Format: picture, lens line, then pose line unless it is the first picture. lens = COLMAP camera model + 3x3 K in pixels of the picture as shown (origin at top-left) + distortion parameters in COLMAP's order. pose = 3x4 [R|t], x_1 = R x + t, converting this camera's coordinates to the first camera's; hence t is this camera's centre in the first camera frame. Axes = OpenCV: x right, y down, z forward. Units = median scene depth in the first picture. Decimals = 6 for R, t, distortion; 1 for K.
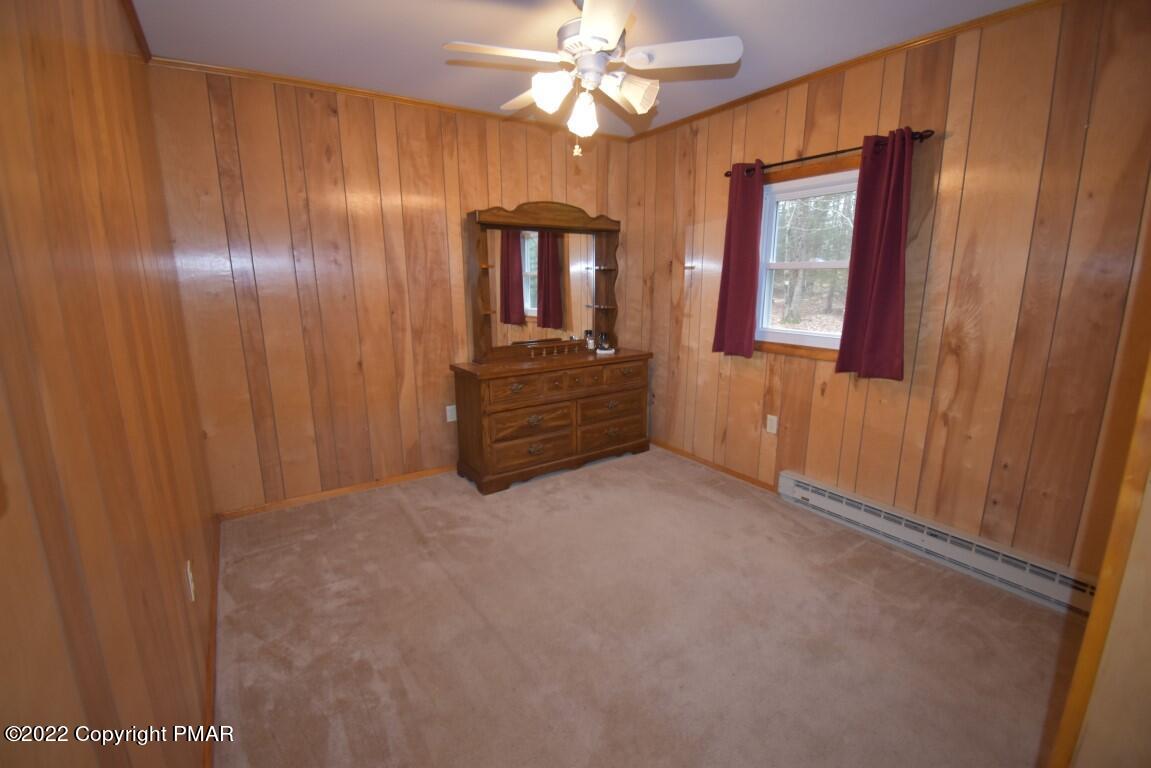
lens RADIAL K [[502.9, 0, 581.0], [0, 502.9, 381.7], [0, 0, 1]] dist [0.009251, -0.017448]
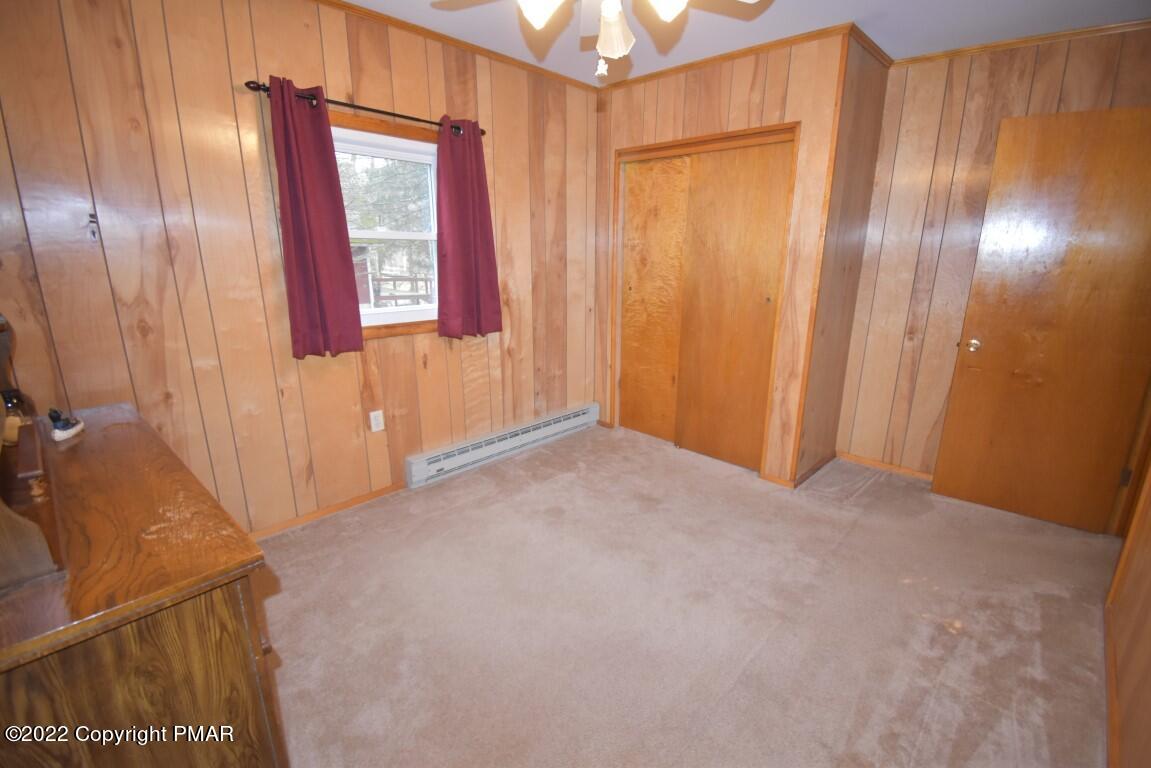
lens RADIAL K [[502.9, 0, 583.7], [0, 502.9, 382.8], [0, 0, 1]] dist [0.009251, -0.017448]
pose [[-0.208585, -0.251838, 0.945024, -0.539921], [0.191853, 0.936967, 0.292036, -0.176147], [-0.959002, 0.242220, -0.147121, 0.846625]]
